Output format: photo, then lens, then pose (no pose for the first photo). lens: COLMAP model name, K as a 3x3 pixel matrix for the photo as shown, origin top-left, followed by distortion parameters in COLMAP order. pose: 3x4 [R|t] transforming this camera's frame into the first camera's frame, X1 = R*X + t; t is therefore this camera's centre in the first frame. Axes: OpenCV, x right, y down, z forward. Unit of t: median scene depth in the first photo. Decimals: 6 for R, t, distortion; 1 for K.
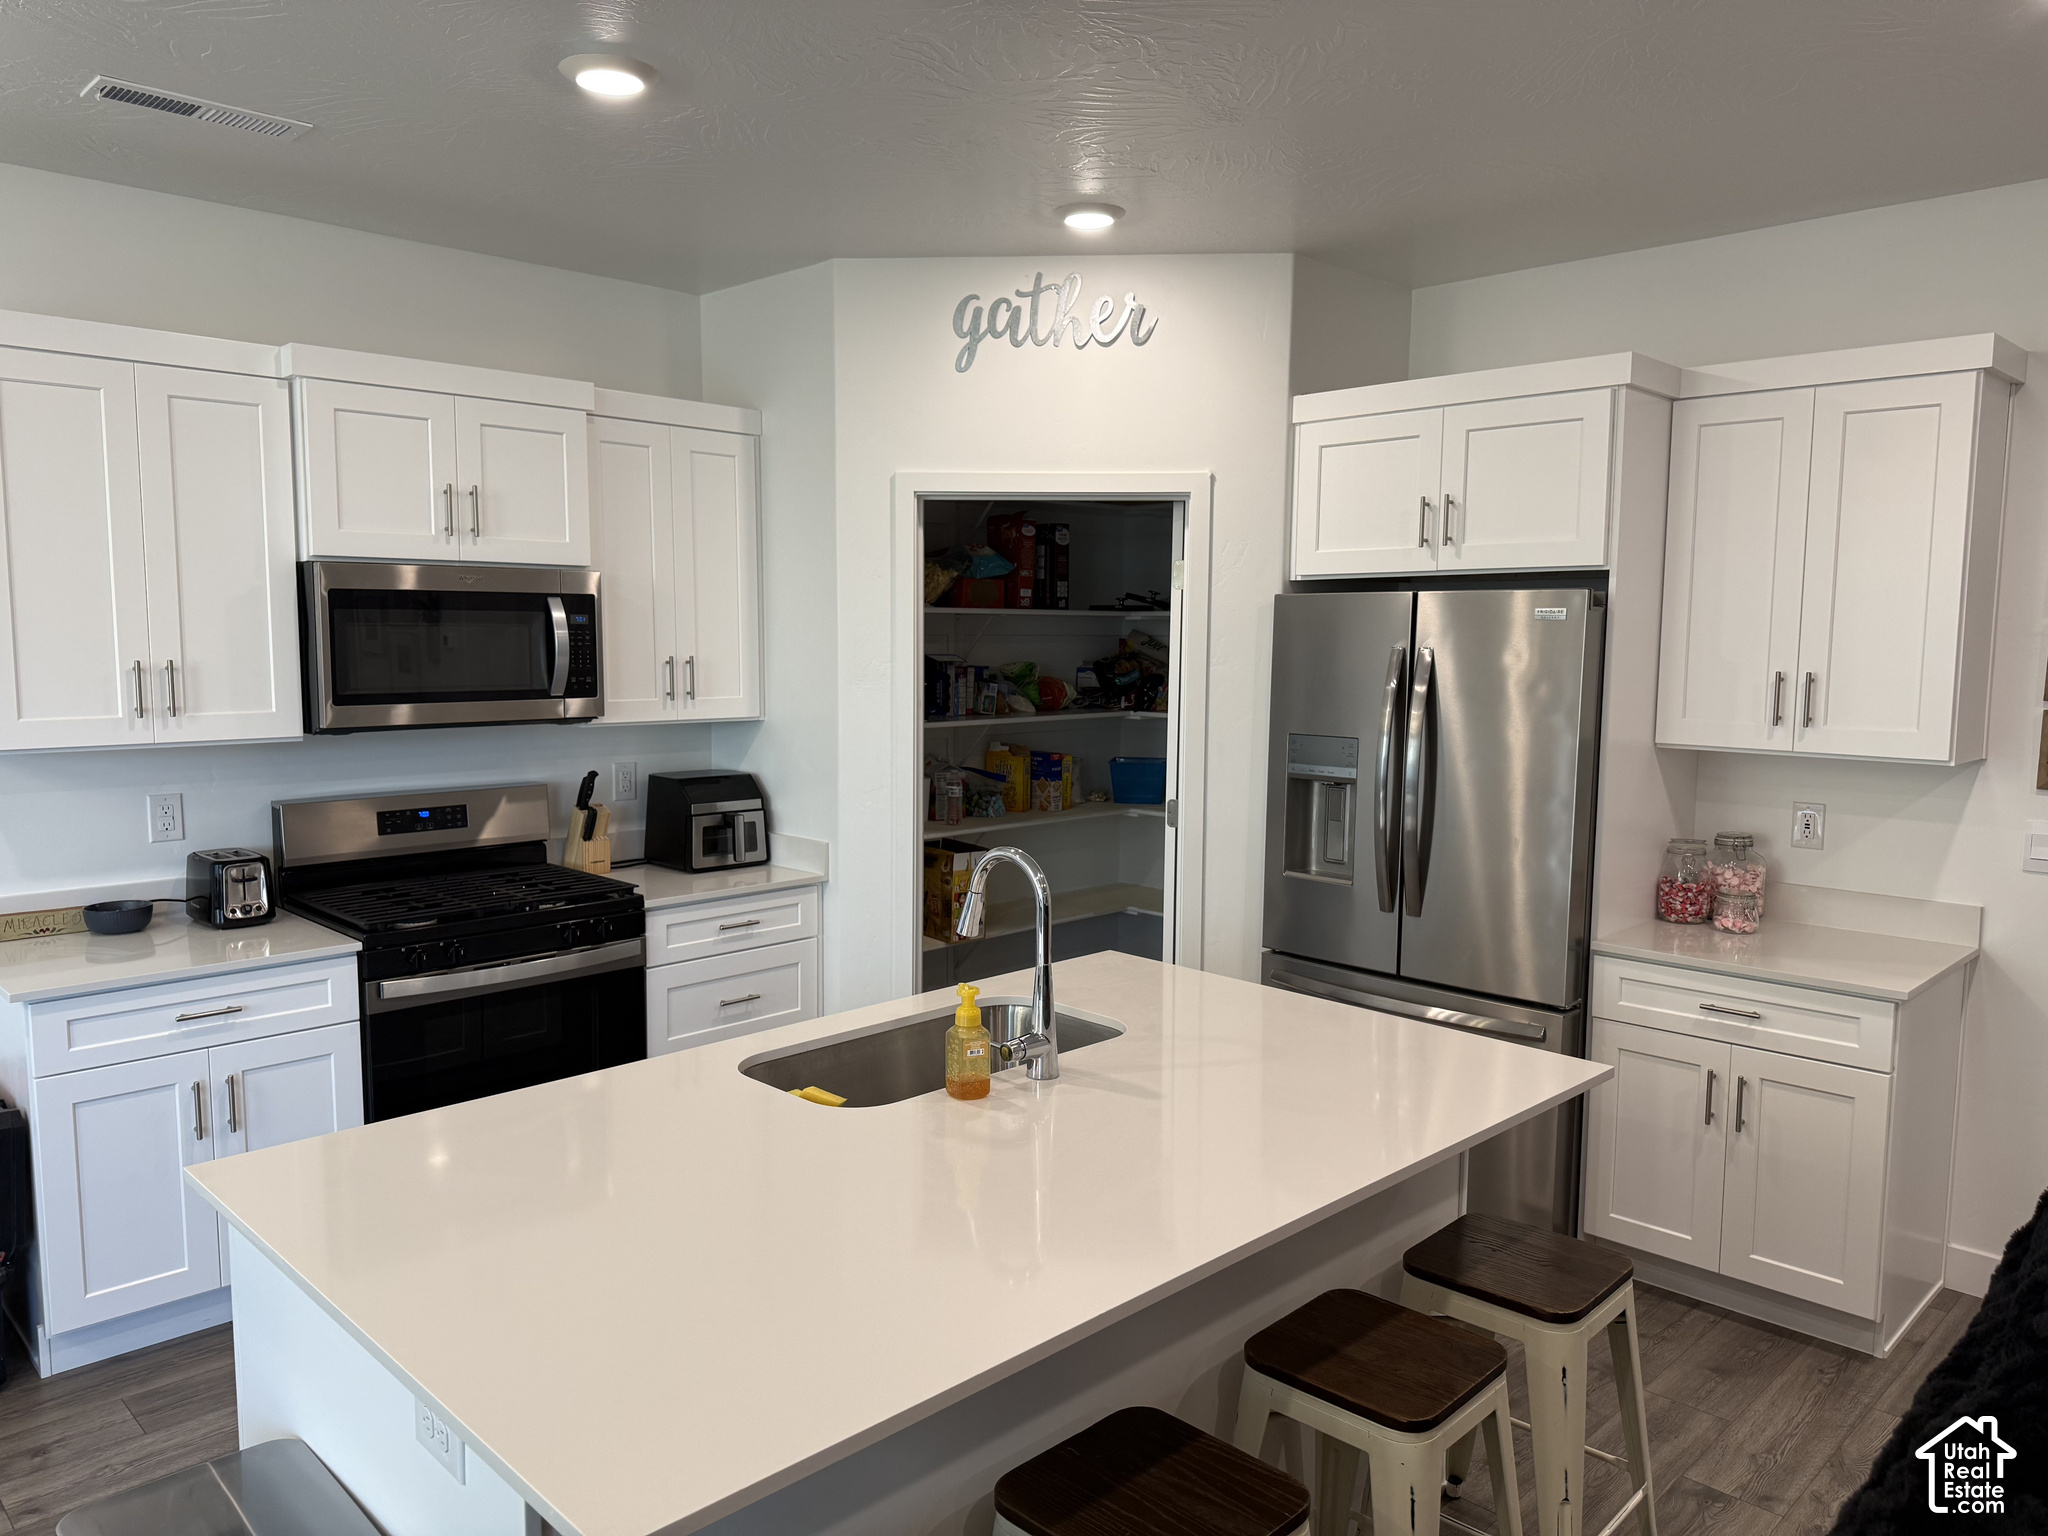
lens RADIAL K [[1453.6, 0, 1029.2], [0, 1453.6, 768.7], [0, 0, 1]] dist [0.036685, 0.000102]
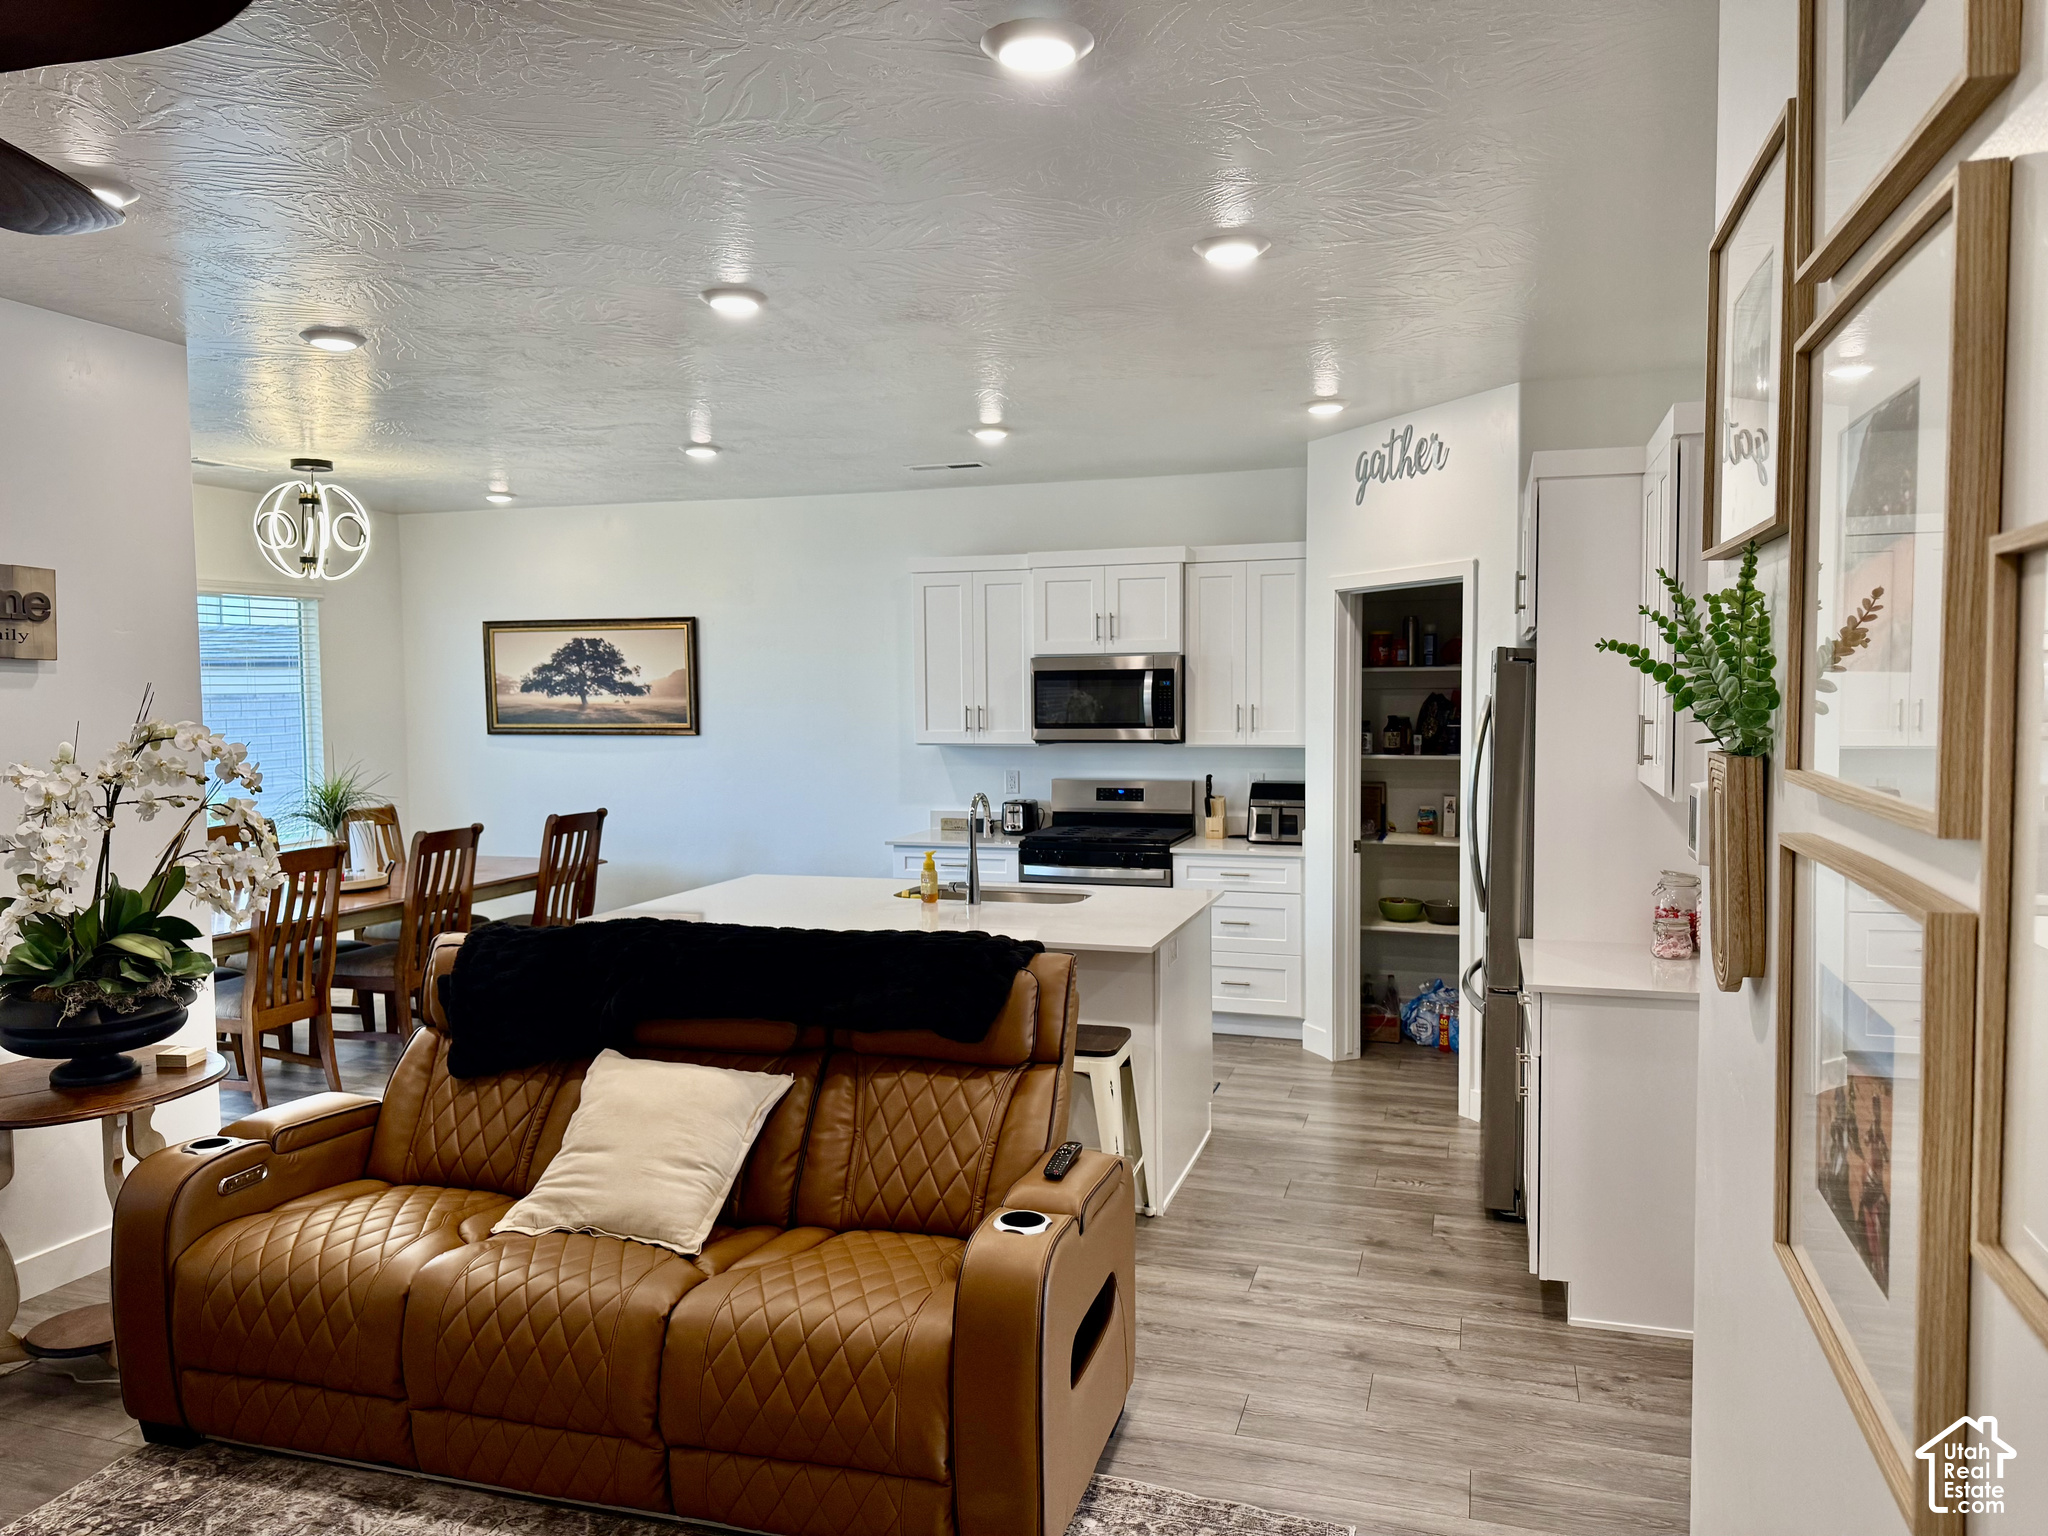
lens RADIAL K [[1453.6, 0, 1025.9], [0, 1453.6, 765.7], [0, 0, 1]] dist [0.036685, 0.000102]
pose [[0.438654, 0.033472, -0.898033, 1.174191], [-0.074517, 0.997219, 0.000770, 0.006295], [0.895561, 0.066582, 0.439928, 0.100455]]
